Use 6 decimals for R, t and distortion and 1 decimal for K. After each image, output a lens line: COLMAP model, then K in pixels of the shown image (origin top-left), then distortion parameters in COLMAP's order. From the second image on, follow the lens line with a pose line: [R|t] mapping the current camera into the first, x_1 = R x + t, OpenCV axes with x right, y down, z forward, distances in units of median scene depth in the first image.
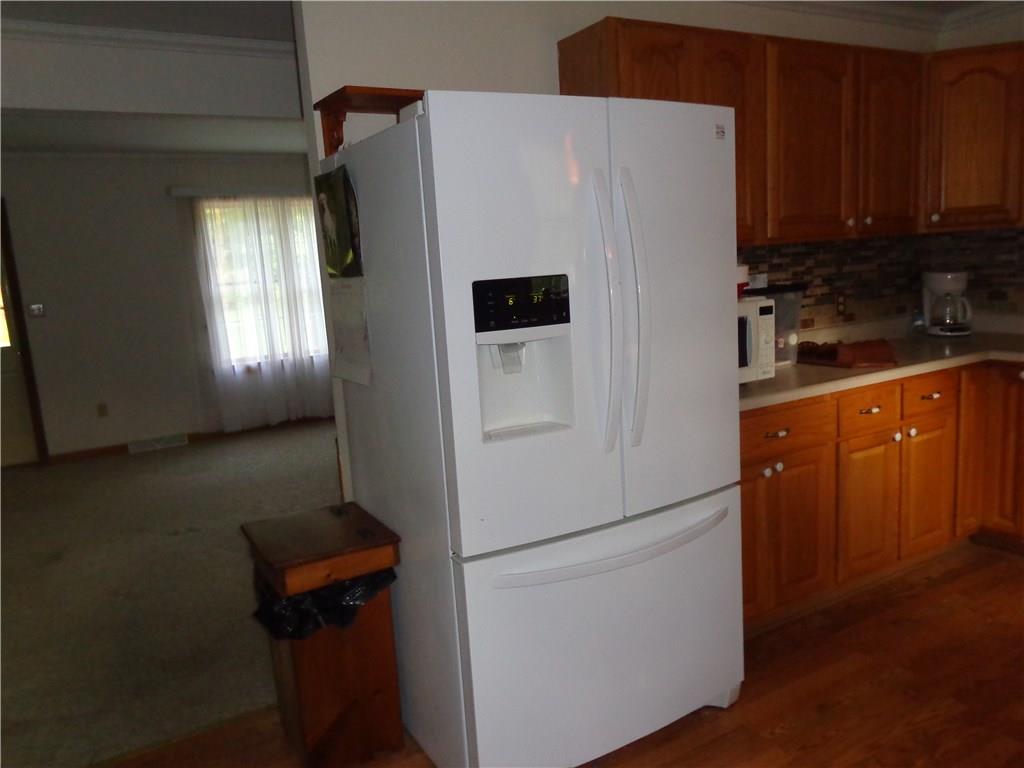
lens RADIAL K [[767.6, 0, 512.4], [0, 767.6, 380.6], [0, 0, 1]] dist [0.006971, -0.013088]
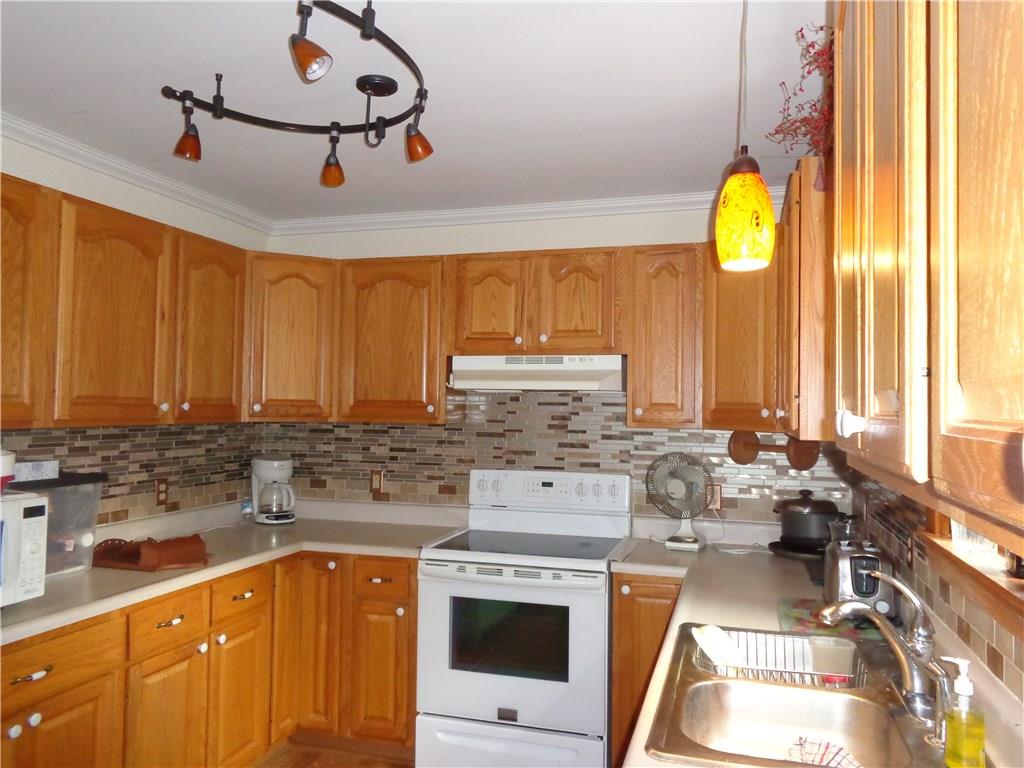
lens RADIAL K [[767.6, 0, 509.6], [0, 767.6, 383.5], [0, 0, 1]] dist [0.006971, -0.013088]
pose [[0.728490, 0.094851, 0.678459, 0.111205], [0.049097, 0.980593, -0.189807, -0.037703], [-0.683295, 0.171583, 0.709695, 0.058951]]
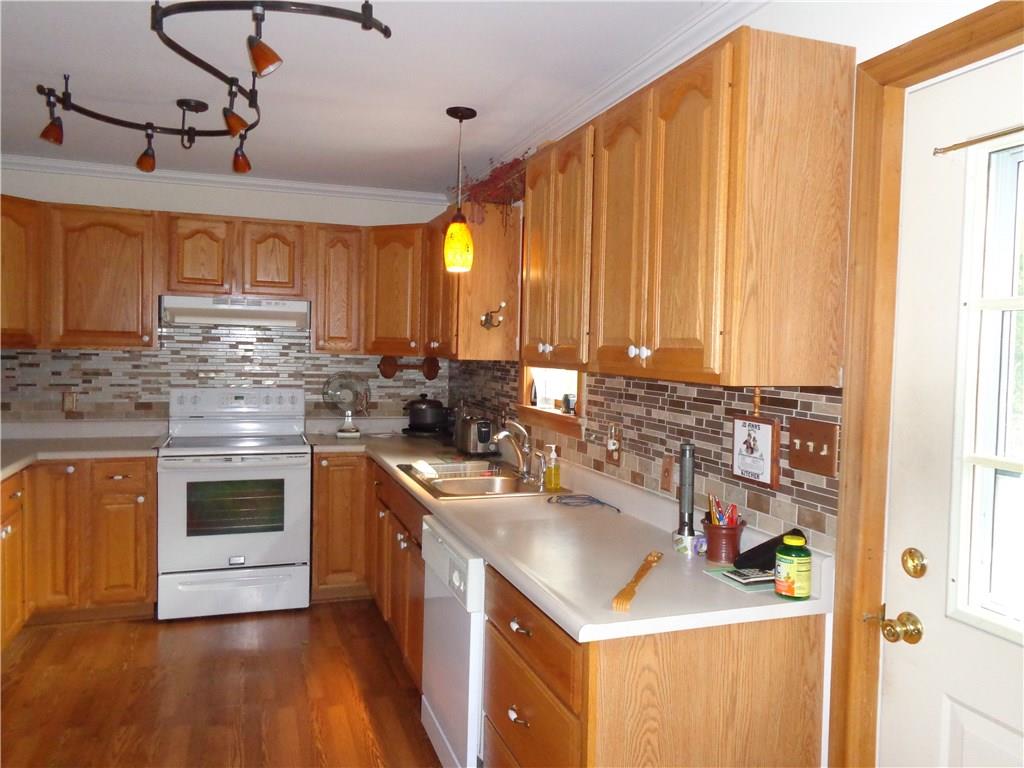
lens RADIAL K [[767.6, 0, 514.1], [0, 767.6, 378.8], [0, 0, 1]] dist [0.006971, -0.013088]
pose [[0.185383, 0.028940, 0.982240, -0.394806], [0.121259, 0.991253, -0.052091, -0.000971], [-0.975156, 0.128762, 0.180252, 0.066016]]
